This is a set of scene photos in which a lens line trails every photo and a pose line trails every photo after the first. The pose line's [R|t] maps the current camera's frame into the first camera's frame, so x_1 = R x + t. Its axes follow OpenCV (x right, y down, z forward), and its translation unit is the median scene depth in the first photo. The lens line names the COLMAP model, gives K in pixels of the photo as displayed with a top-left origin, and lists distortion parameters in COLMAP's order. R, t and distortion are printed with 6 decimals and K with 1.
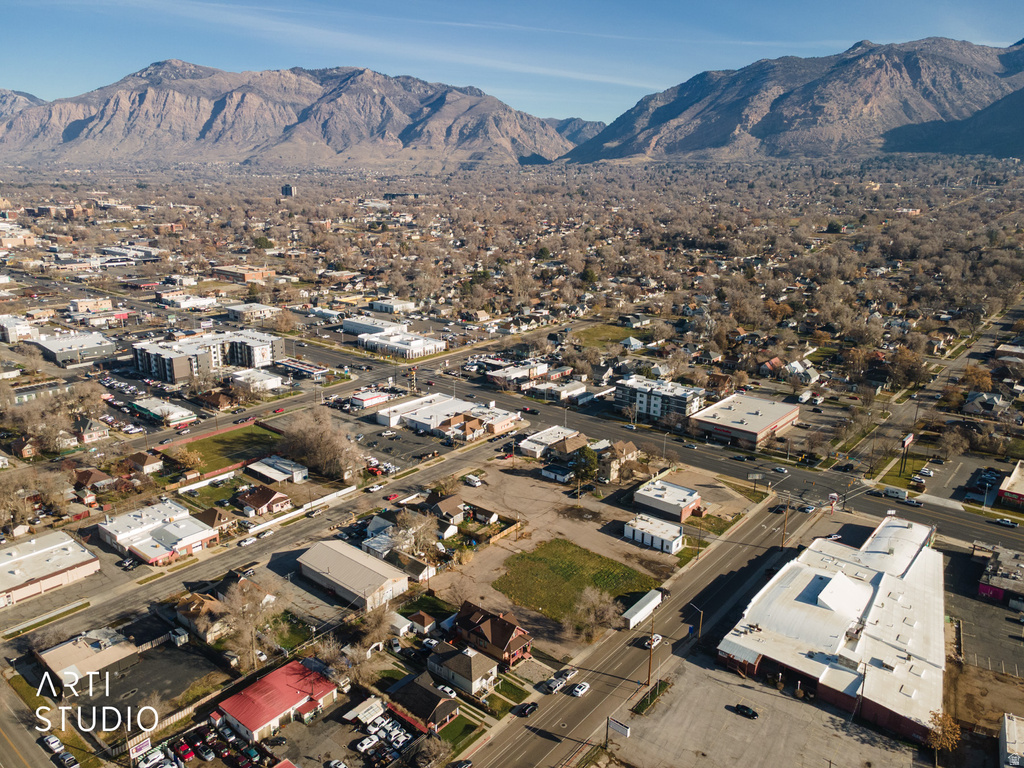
lens RADIAL K [[747.1, 0, 506.7], [0, 747.1, 379.4], [0, 0, 1]] dist [0.040879, 0.024564]
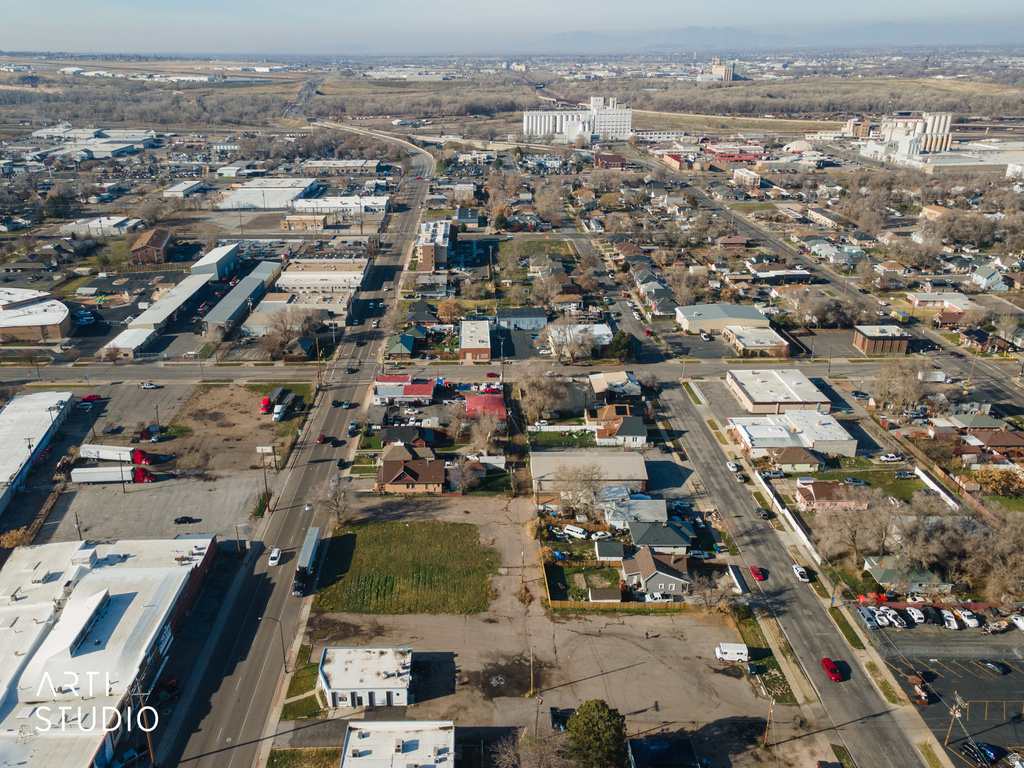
lens RADIAL K [[804.9, 0, 466.8], [0, 804.9, 381.7], [0, 0, 1]] dist [0.039561, 0.001358]
pose [[-0.767744, 0.244163, -0.592414, 0.254101], [-0.175934, 0.808692, 0.561306, -0.199309], [0.616130, 0.535165, -0.577912, 0.712914]]
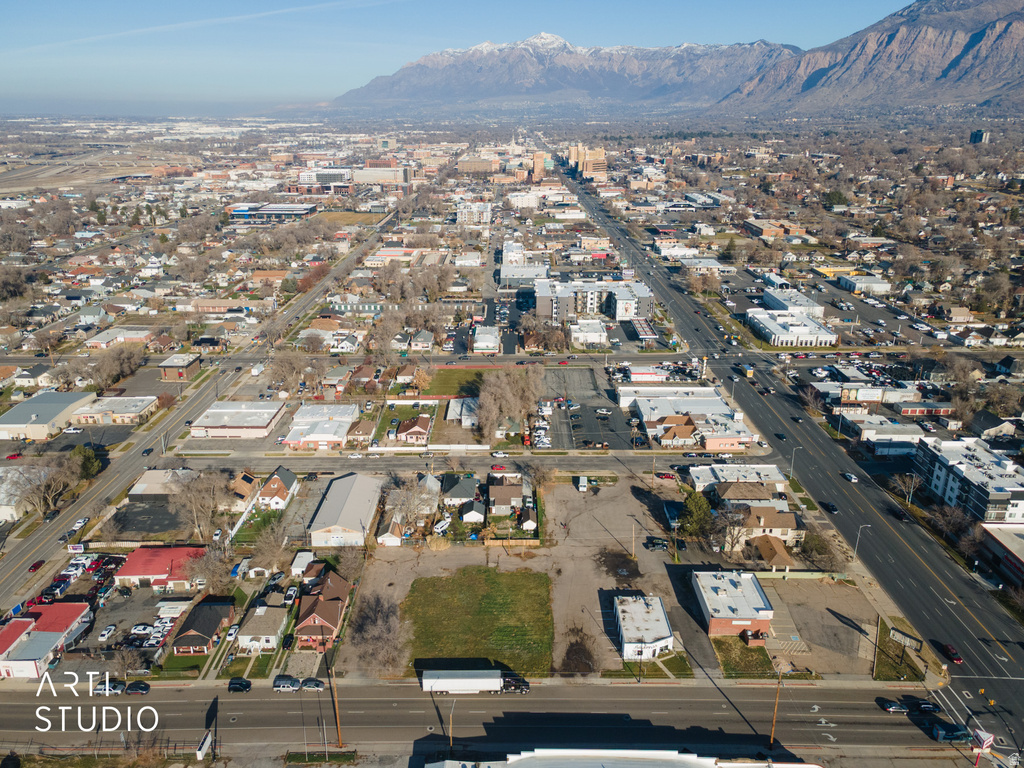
lens RADIAL K [[762.5, 0, 504.9], [0, 762.5, 376.7], [0, 0, 1]] dist [0.043739, 0.007944]
pose [[0.636838, 0.244530, -0.731193, 0.328854], [-0.203873, 0.968024, 0.146168, -0.060902], [0.743555, 0.055985, 0.666327, 0.215246]]
